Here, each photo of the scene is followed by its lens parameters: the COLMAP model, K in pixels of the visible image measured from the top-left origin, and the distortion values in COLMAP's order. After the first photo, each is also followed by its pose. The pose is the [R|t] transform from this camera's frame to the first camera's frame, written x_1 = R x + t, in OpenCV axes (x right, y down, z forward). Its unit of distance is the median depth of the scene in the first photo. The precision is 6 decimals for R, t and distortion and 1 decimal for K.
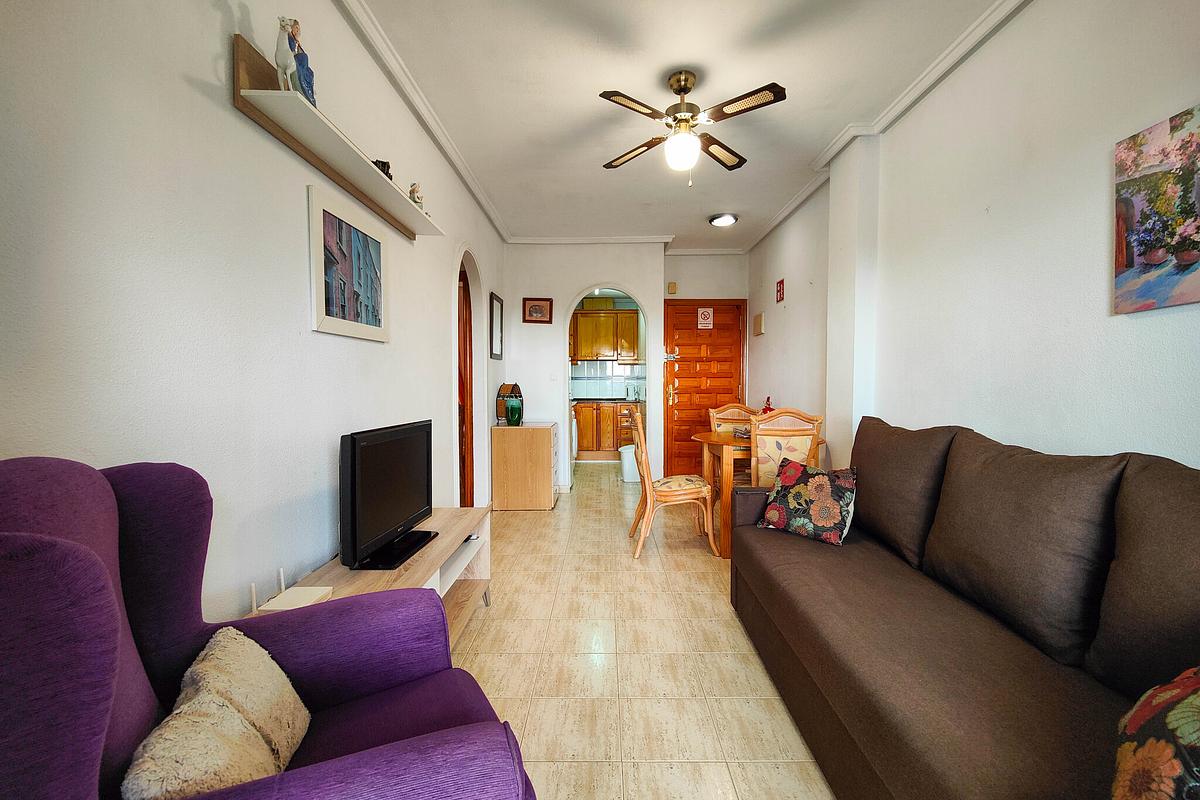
lens RADIAL K [[526.4, 0, 600.0], [0, 526.4, 400.0], [0, 0, 1]] dist [-0.001303, -0.000170]
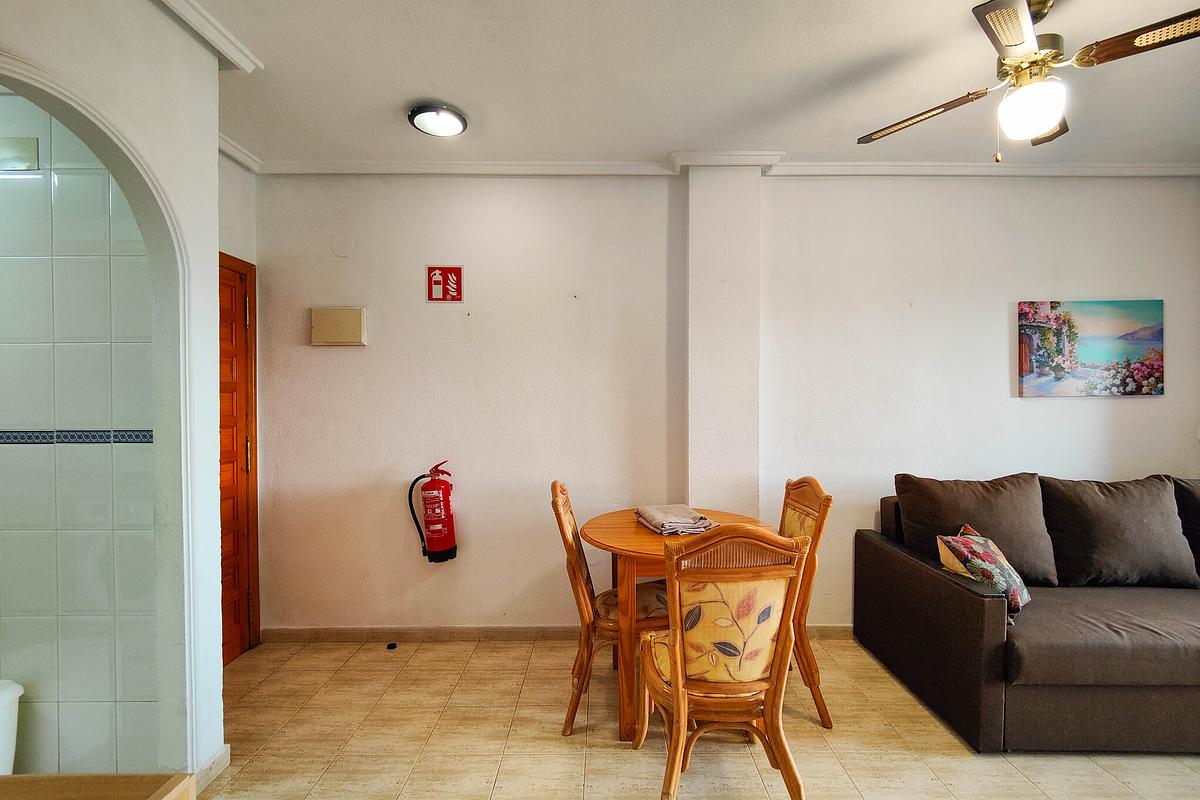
lens RADIAL K [[526.4, 0, 600.0], [0, 526.4, 400.0], [0, 0, 1]] dist [-0.001303, -0.000170]
pose [[-0.015117, -0.013427, 0.999796, -0.816311], [0.034507, 0.999307, 0.013942, -0.238866], [-0.999290, 0.034710, -0.014644, 2.571993]]
